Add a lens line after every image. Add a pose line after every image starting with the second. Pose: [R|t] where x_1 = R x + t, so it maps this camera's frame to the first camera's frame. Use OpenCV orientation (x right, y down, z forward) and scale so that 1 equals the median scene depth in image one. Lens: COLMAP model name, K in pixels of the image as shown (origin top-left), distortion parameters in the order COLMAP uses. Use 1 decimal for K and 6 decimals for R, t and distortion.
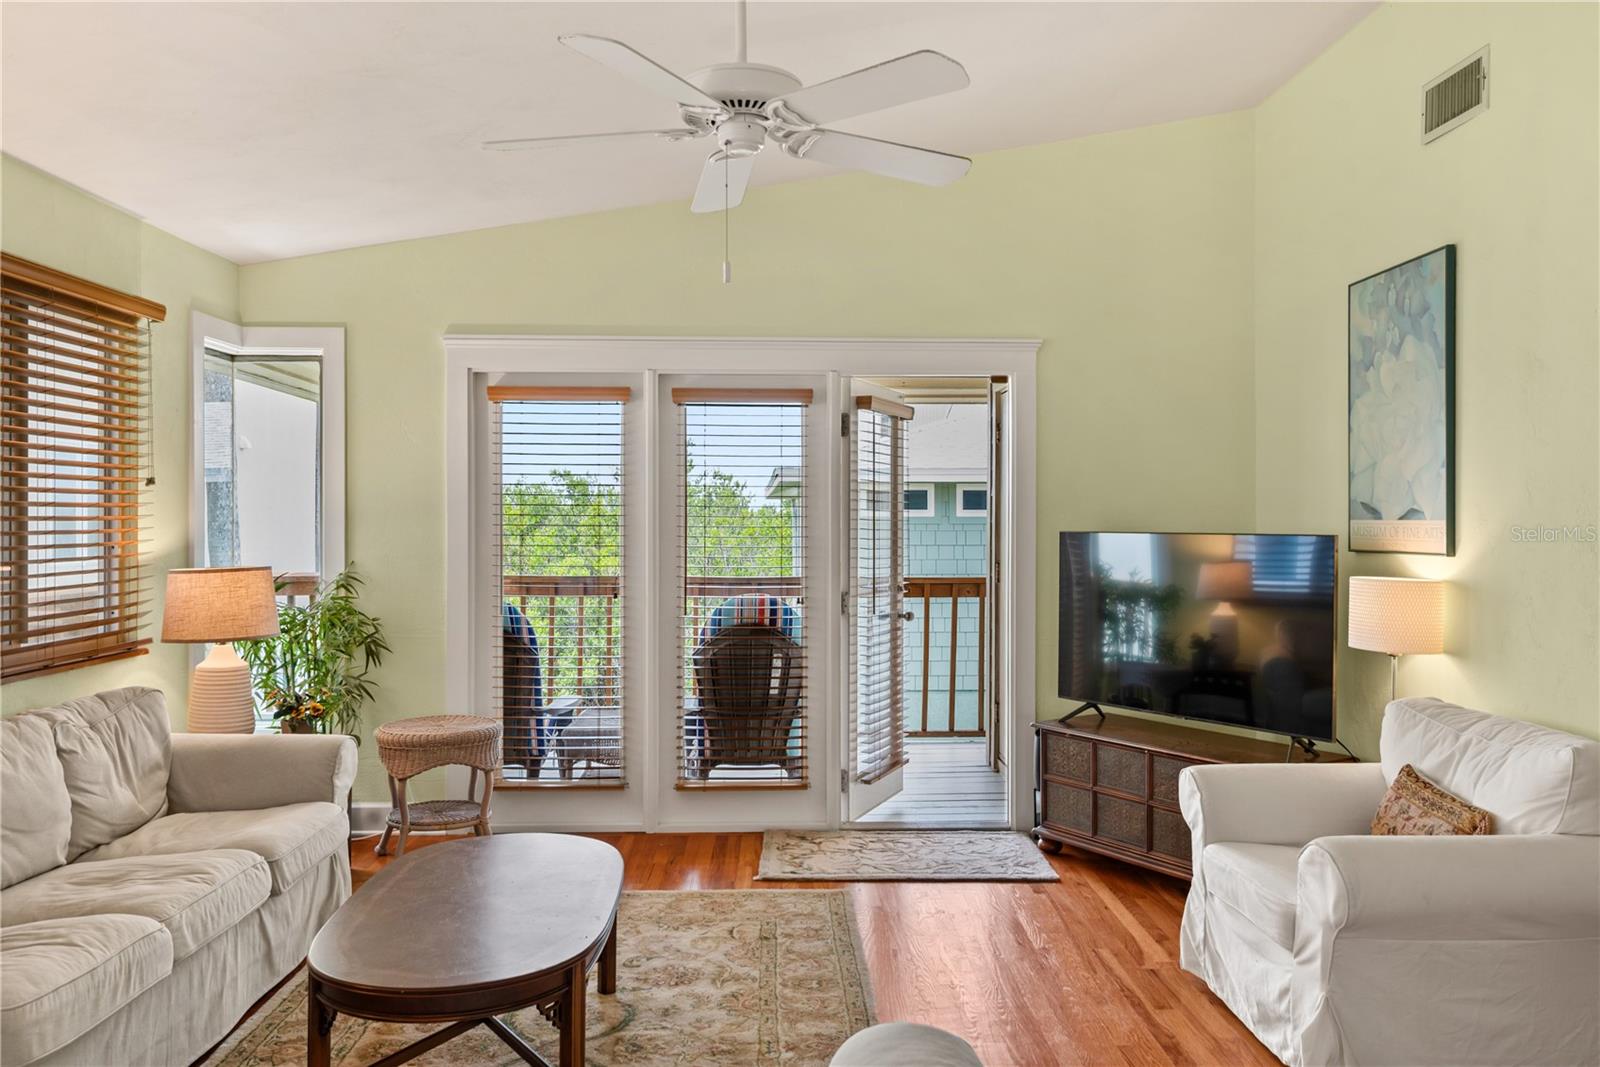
lens RADIAL K [[1206.2, 0, 800.4], [0, 1206.2, 514.8], [0, 0, 1]] dist [0.028138, -0.007583]
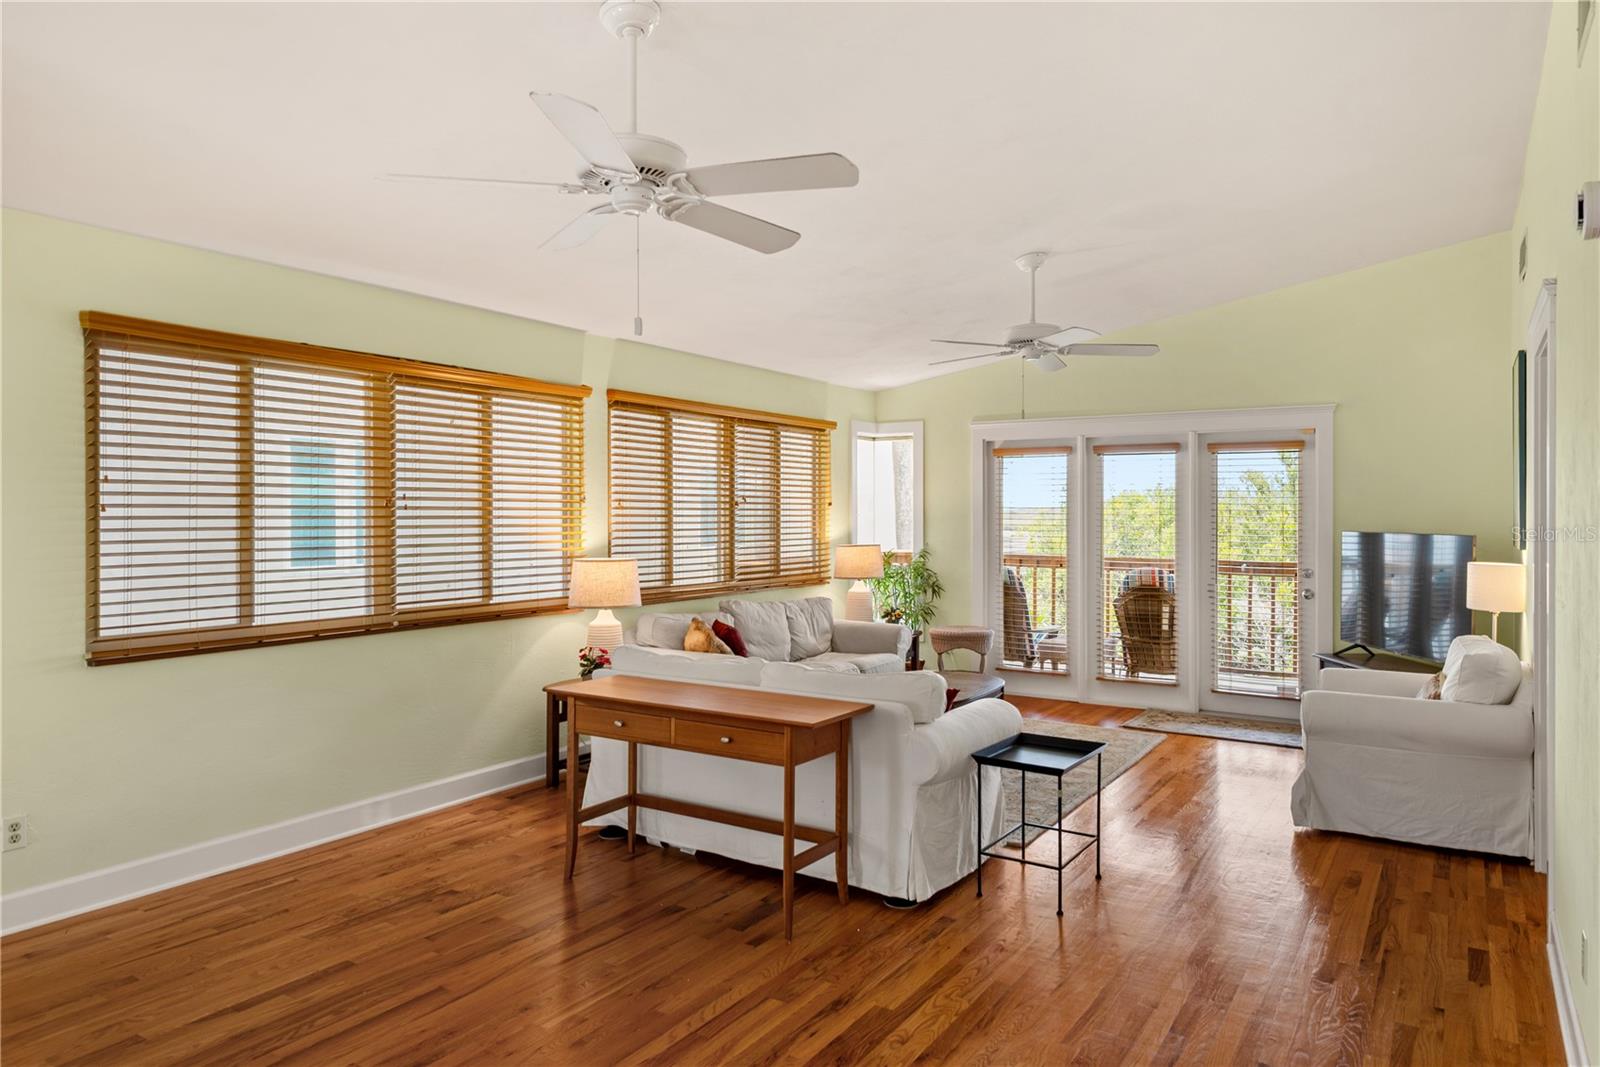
lens RADIAL K [[1016.6, 0, 805.6], [0, 1016.6, 514.3], [0, 0, 1]] dist [0.044647, -0.001478]
pose [[0.830050, -0.000736, -0.557689, 0.401232], [0.002973, 0.999991, 0.003105, -0.013918], [0.557682, -0.004235, 0.830044, -0.482048]]
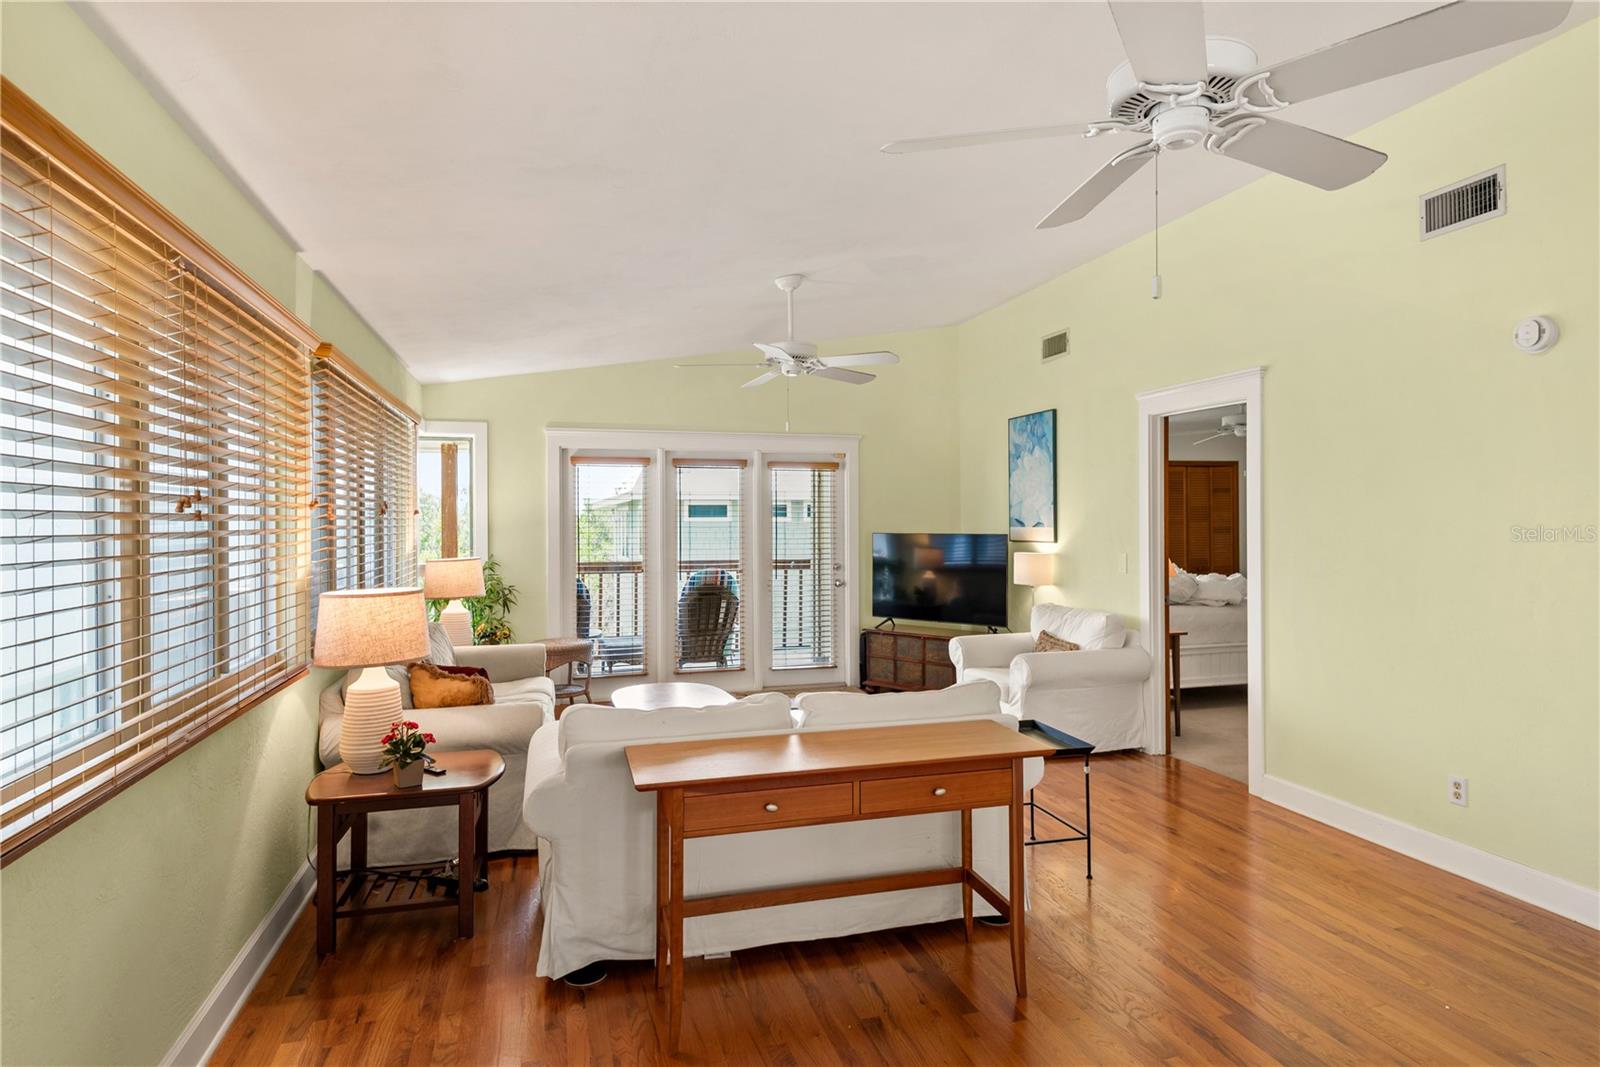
lens RADIAL K [[879.4, 0, 801.0], [0, 879.4, 510.0], [0, 0, 1]] dist [0.042978, 0.000044]
pose [[0.966830, -0.003954, 0.255391, -0.287981], [0.006214, 0.999948, -0.008044, -0.014230], [-0.255346, 0.009365, 0.966804, -0.399437]]
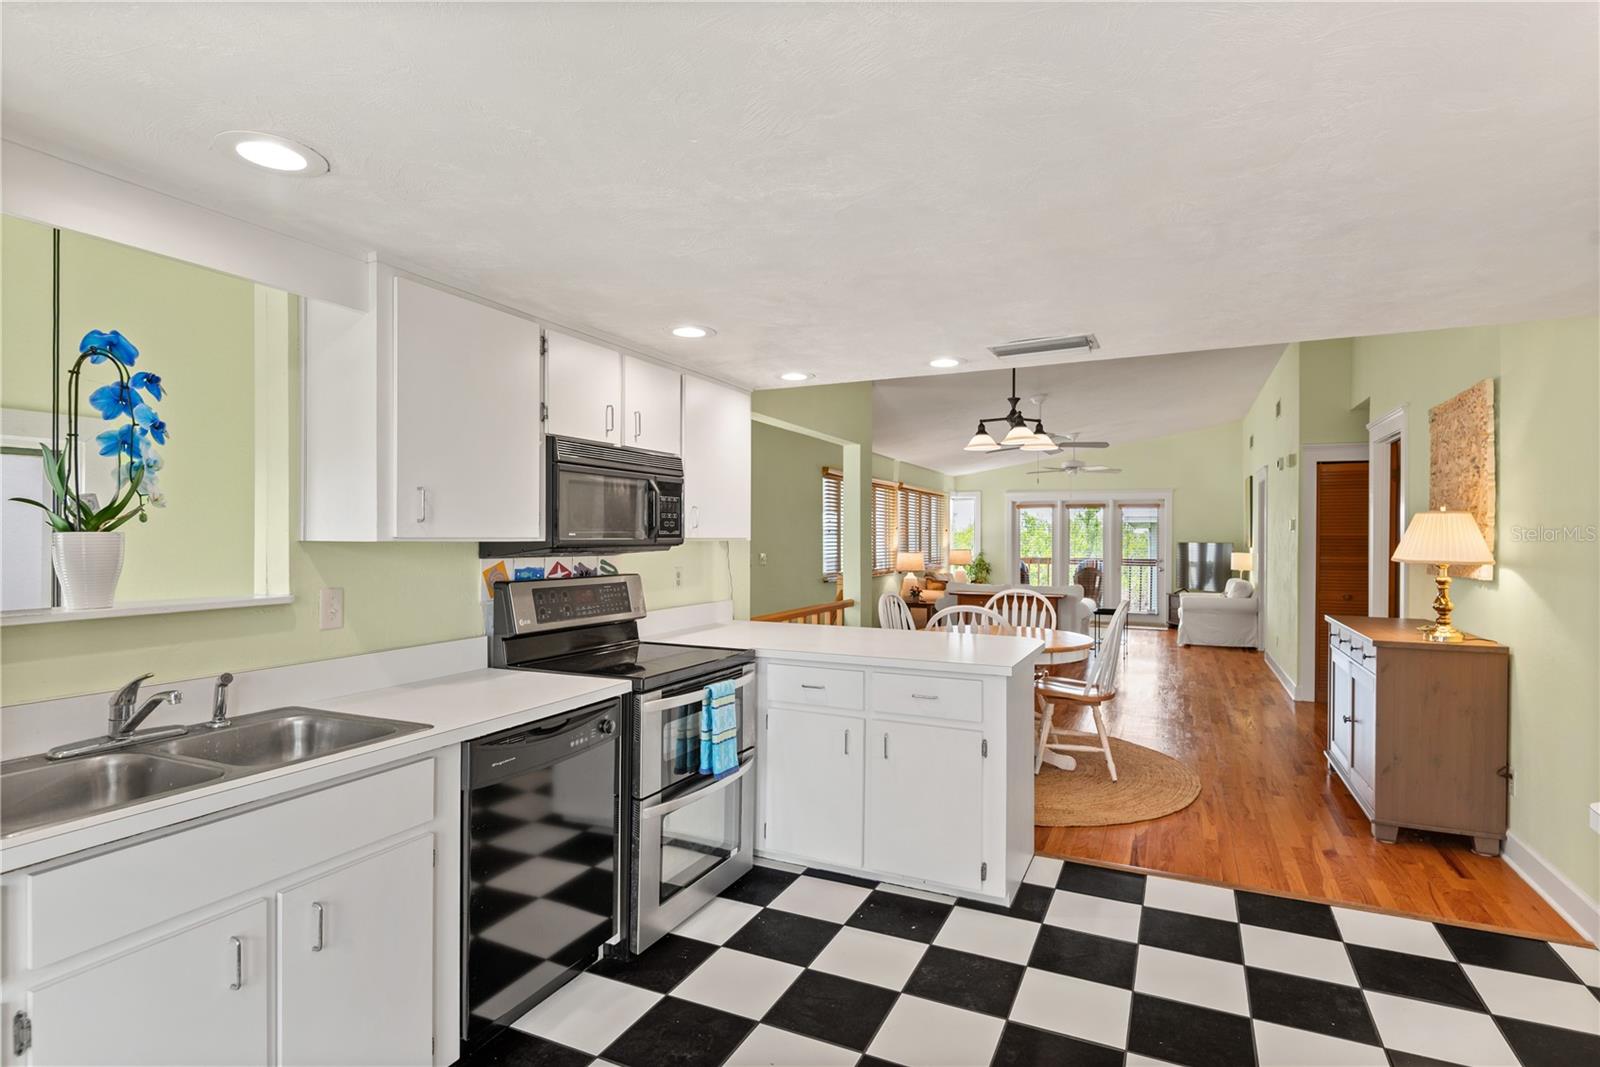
lens RADIAL K [[790.7, 0, 798.7], [0, 790.7, 535.8], [0, 0, 1]] dist [0.026397, -0.000229]
pose [[0.899030, -0.000294, -0.437886, 0.256660], [-0.000279, 0.999999, -0.001243, -0.002496], [0.437886, 0.001240, 0.899030, -1.789463]]
